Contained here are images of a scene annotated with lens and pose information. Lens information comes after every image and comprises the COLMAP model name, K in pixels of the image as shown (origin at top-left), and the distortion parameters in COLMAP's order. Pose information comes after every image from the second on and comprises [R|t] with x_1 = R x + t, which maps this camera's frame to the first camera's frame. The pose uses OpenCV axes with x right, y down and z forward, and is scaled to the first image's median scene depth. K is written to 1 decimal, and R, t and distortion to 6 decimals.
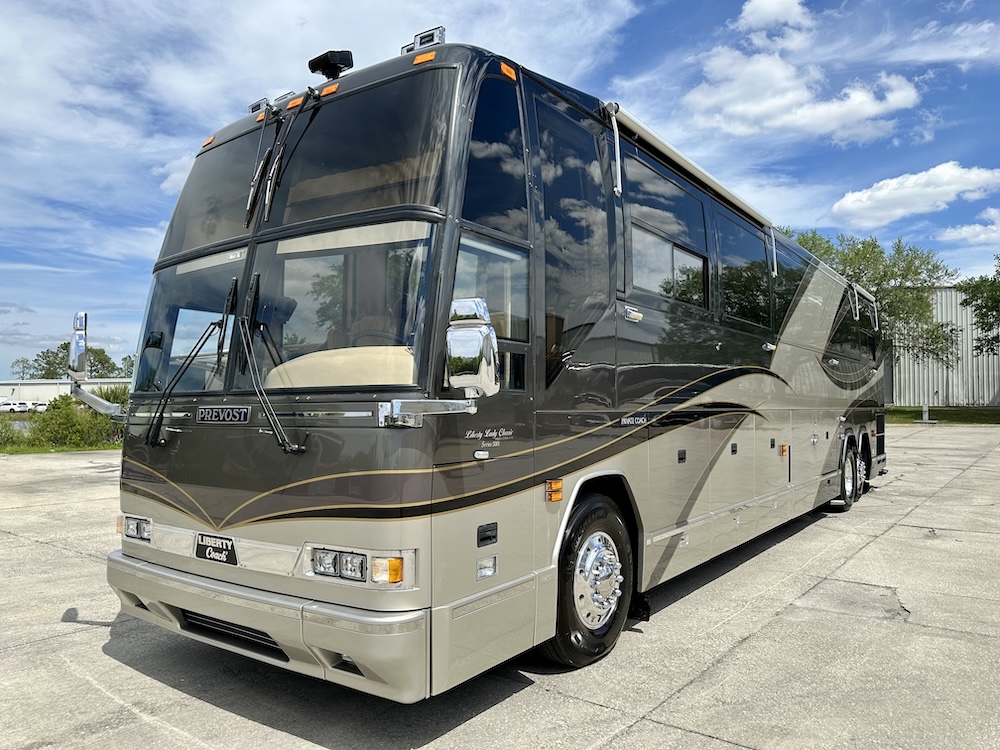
lens RADIAL K [[708.1, 0, 506.3], [0, 708.1, 389.1], [0, 0, 1]] dist [0.048189, -0.050458]
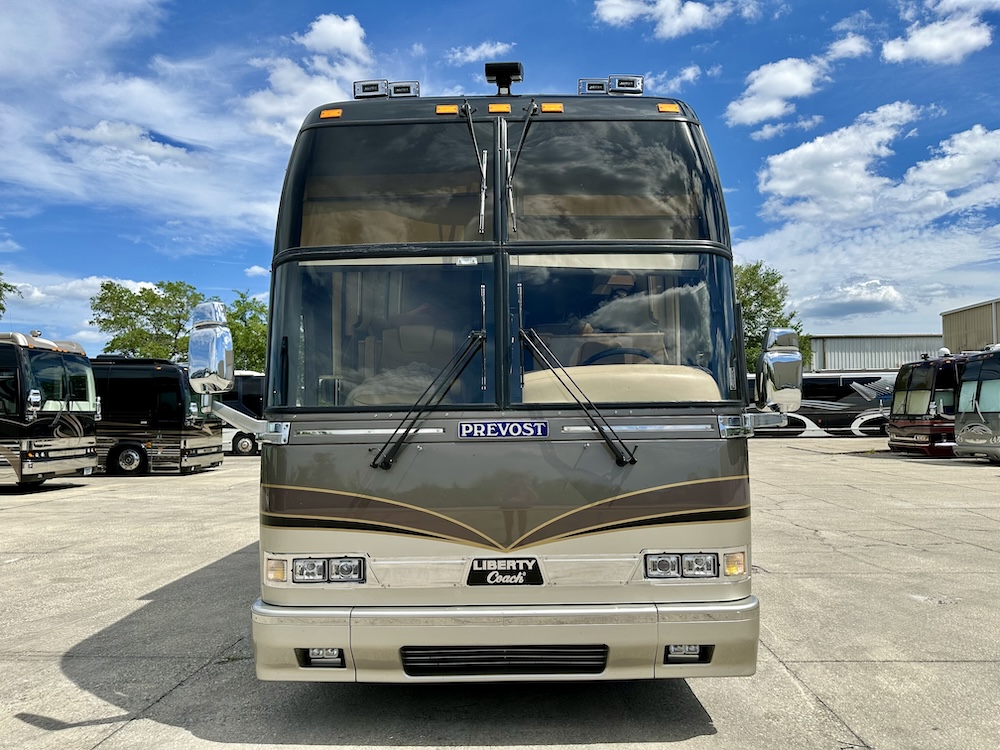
lens RADIAL K [[708.1, 0, 519.1], [0, 708.1, 392.2], [0, 0, 1]] dist [0.048189, -0.050458]
pose [[0.811148, 0.016992, 0.584595, -0.889515], [-0.009403, 0.999828, -0.016016, 0.001430], [-0.584766, 0.007494, 0.811167, 0.216041]]
